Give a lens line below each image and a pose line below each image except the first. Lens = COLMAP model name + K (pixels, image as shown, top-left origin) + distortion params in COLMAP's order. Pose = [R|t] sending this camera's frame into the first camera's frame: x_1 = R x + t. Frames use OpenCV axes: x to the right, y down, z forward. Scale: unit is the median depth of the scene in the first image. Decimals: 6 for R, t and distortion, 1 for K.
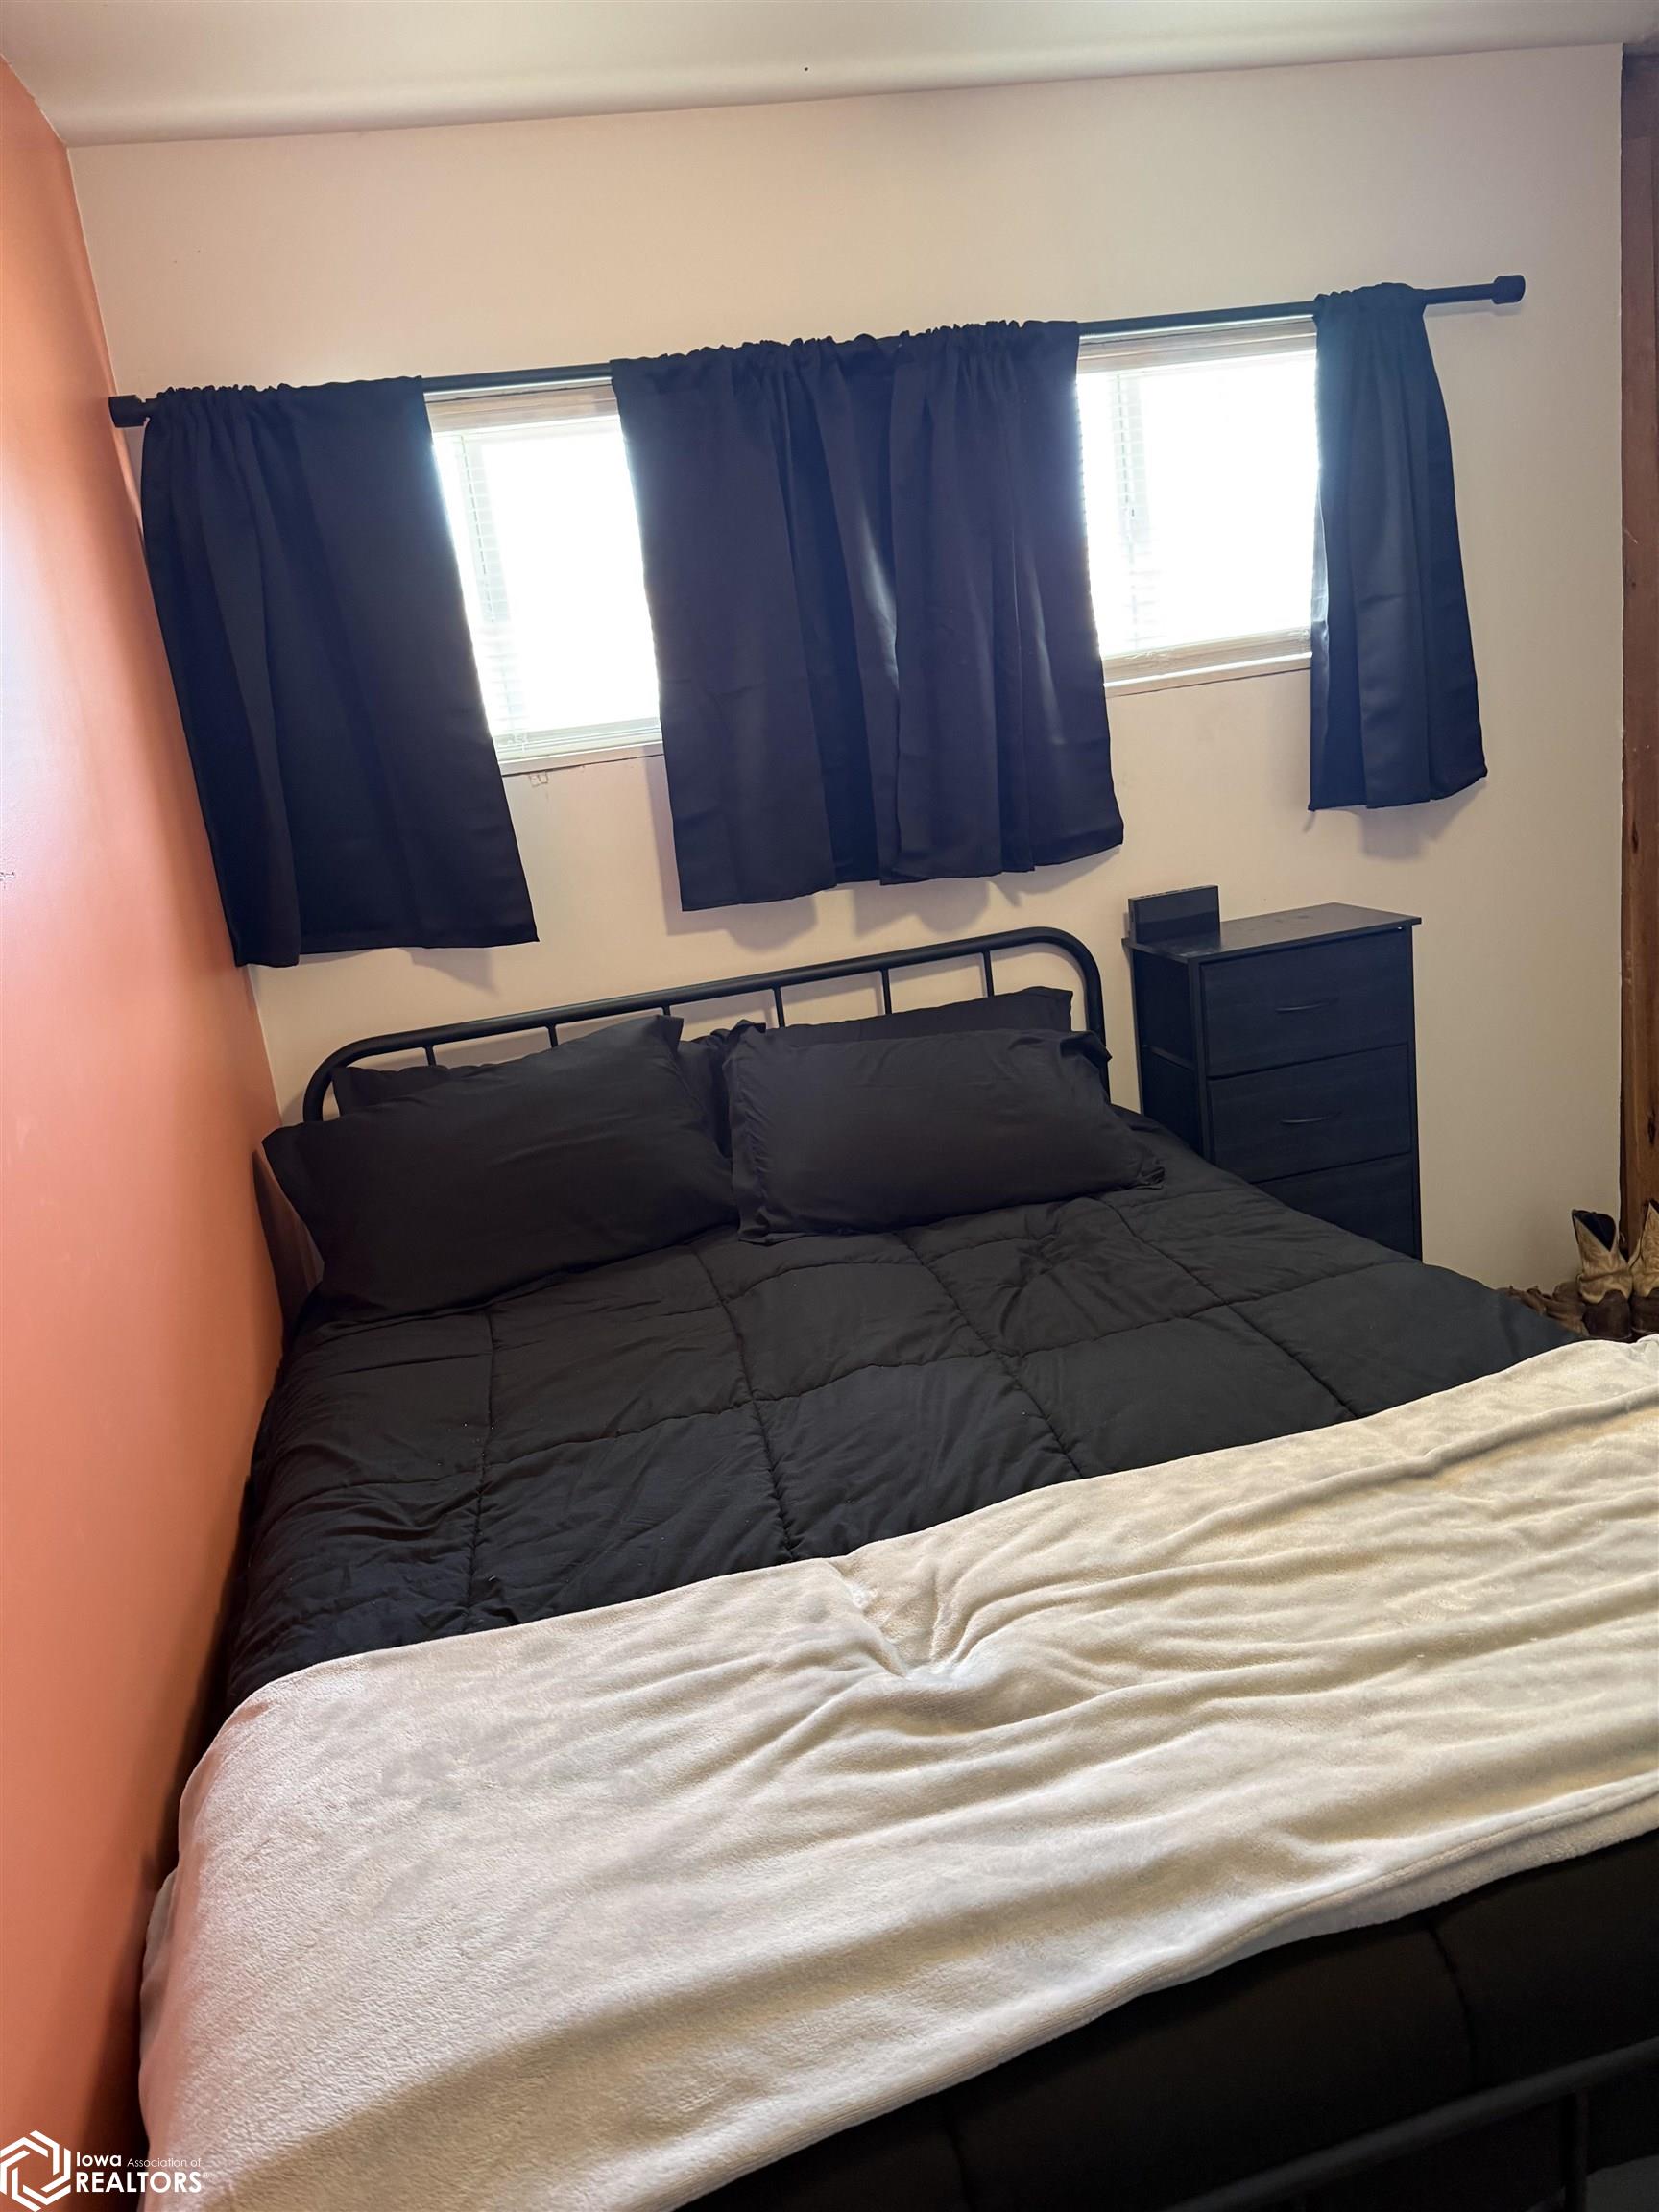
lens RADIAL K [[1494.0, 0, 830.4], [0, 1494.0, 1170.4], [0, 0, 1]] dist [0.007373, -0.025885]
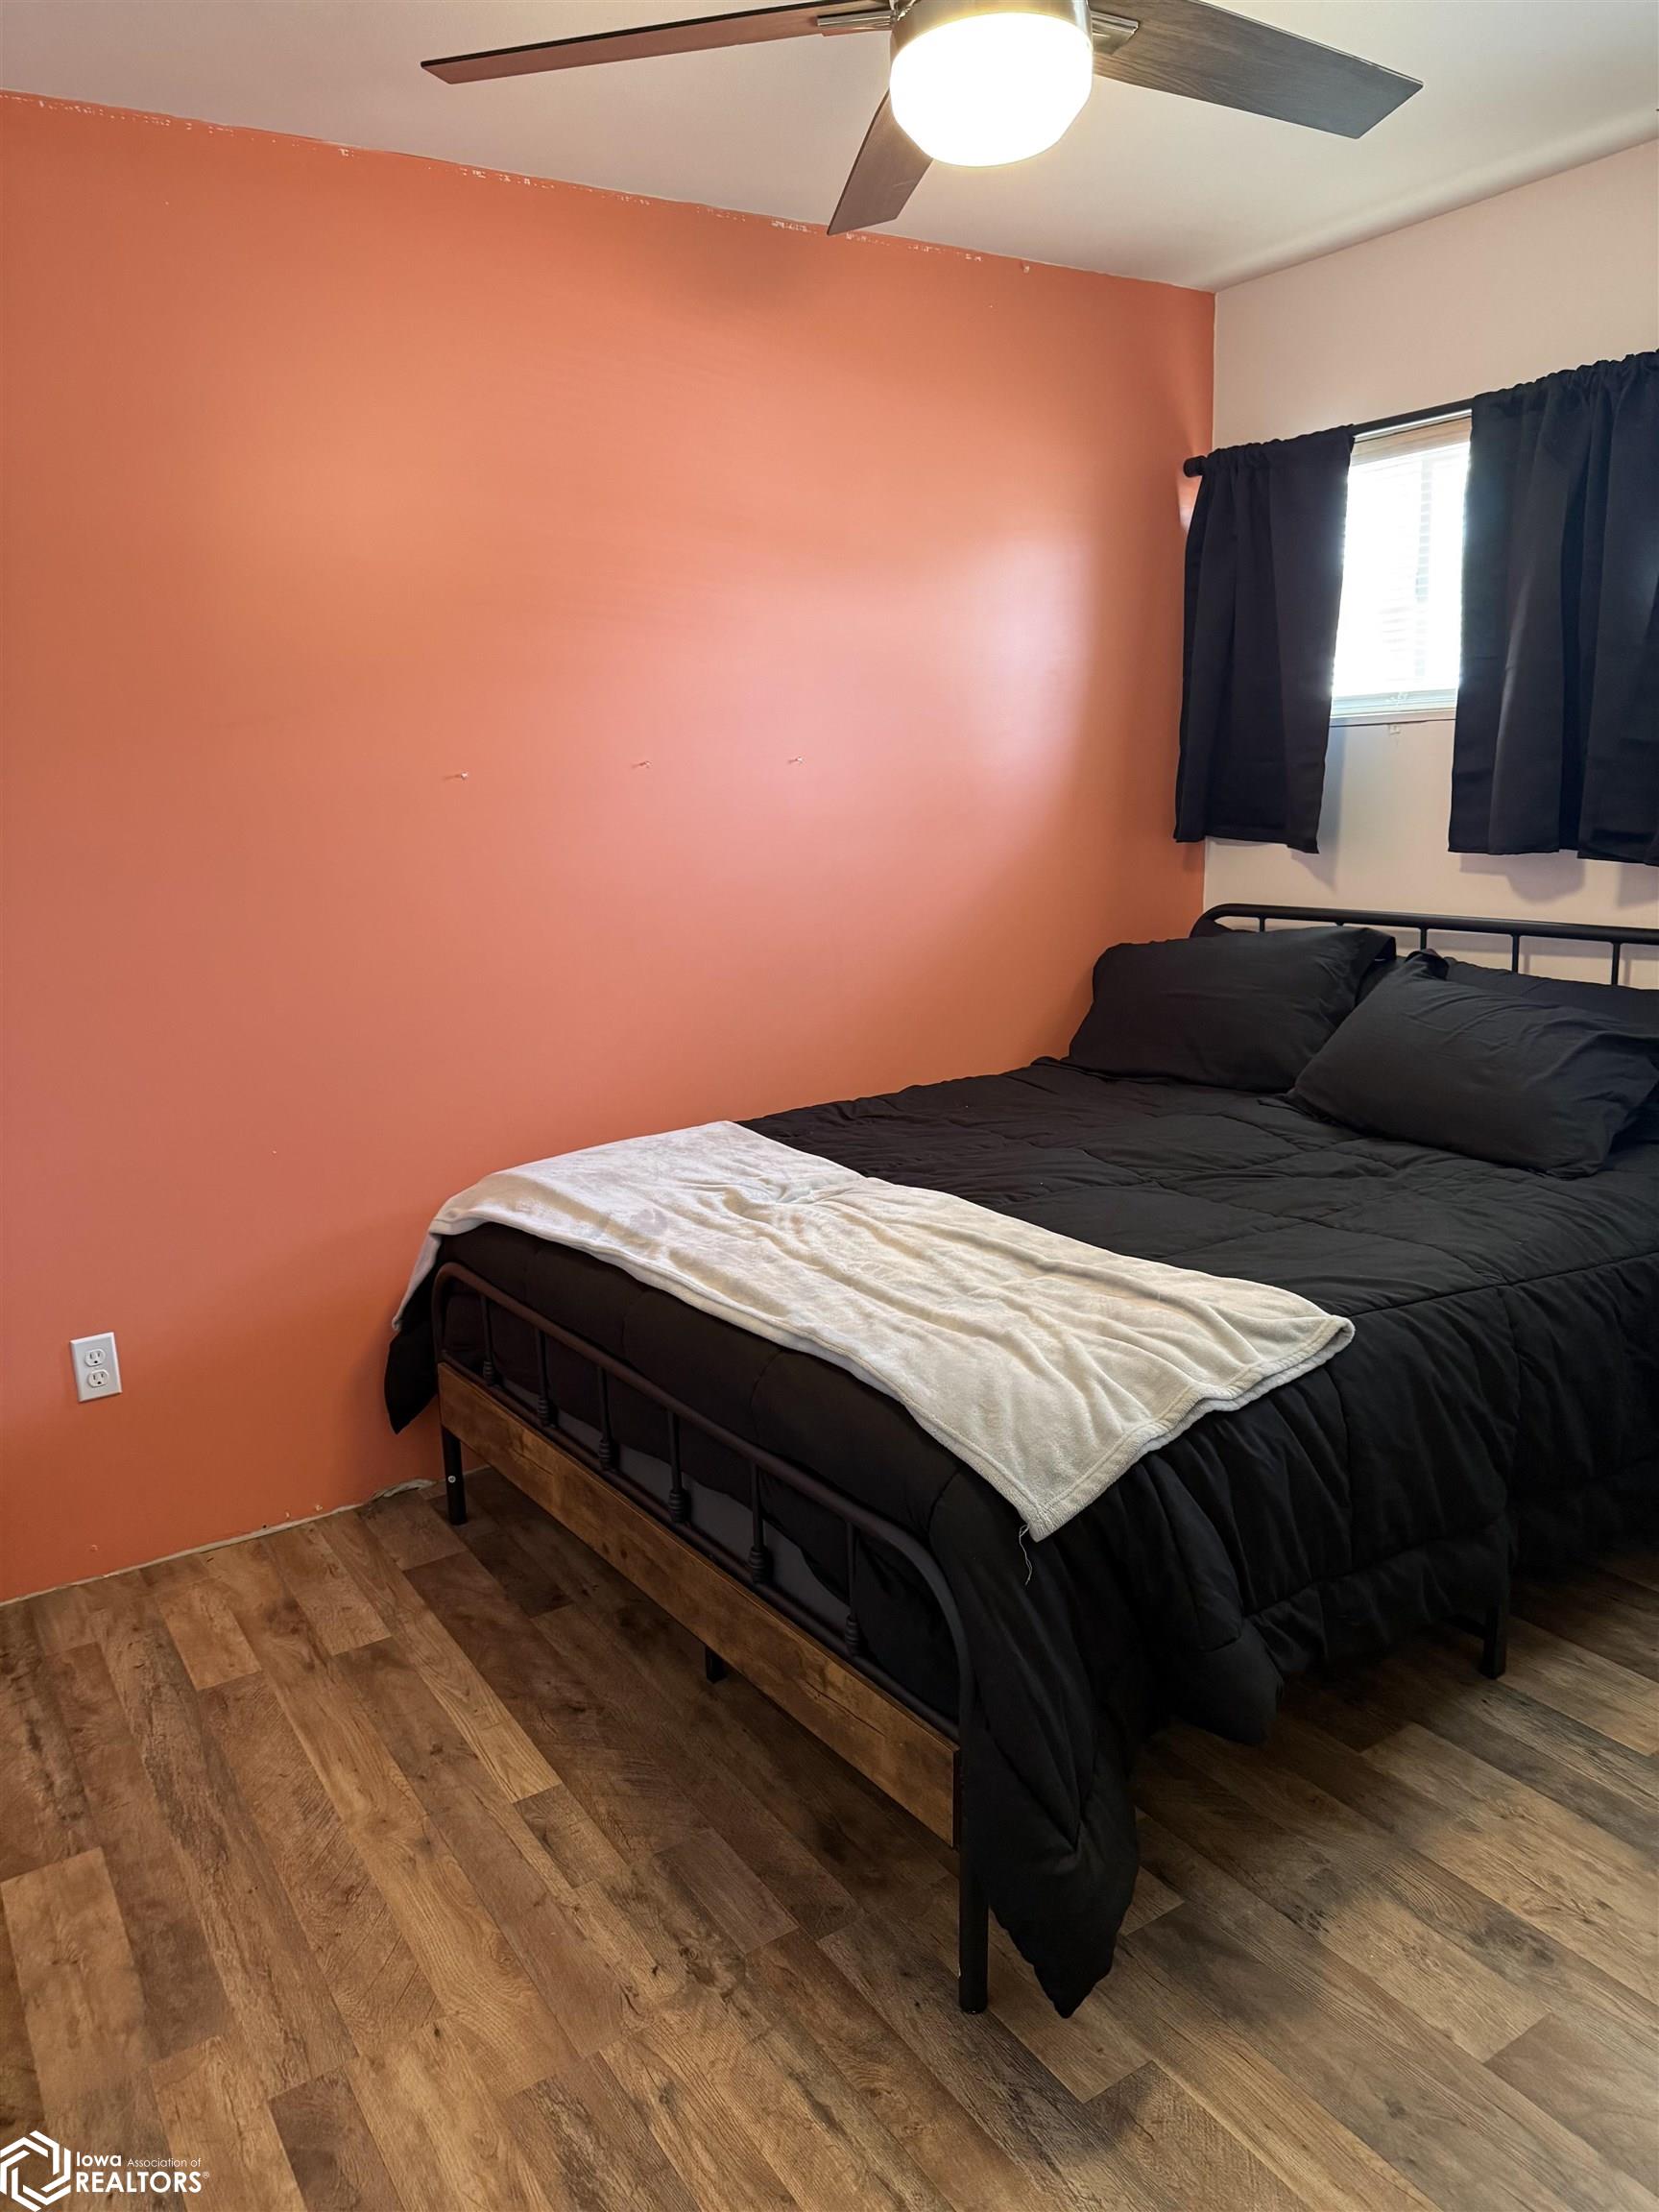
lens RADIAL K [[1558.9, 0, 829.5], [0, 1558.9, 1106.0], [0, 0, 1]] dist [0.057686, -0.035549]
pose [[0.365720, 0.310890, -0.877267, 0.972543], [-0.273943, 0.936766, 0.217772, -0.136287], [0.889497, 0.160677, 0.427760, 0.072113]]
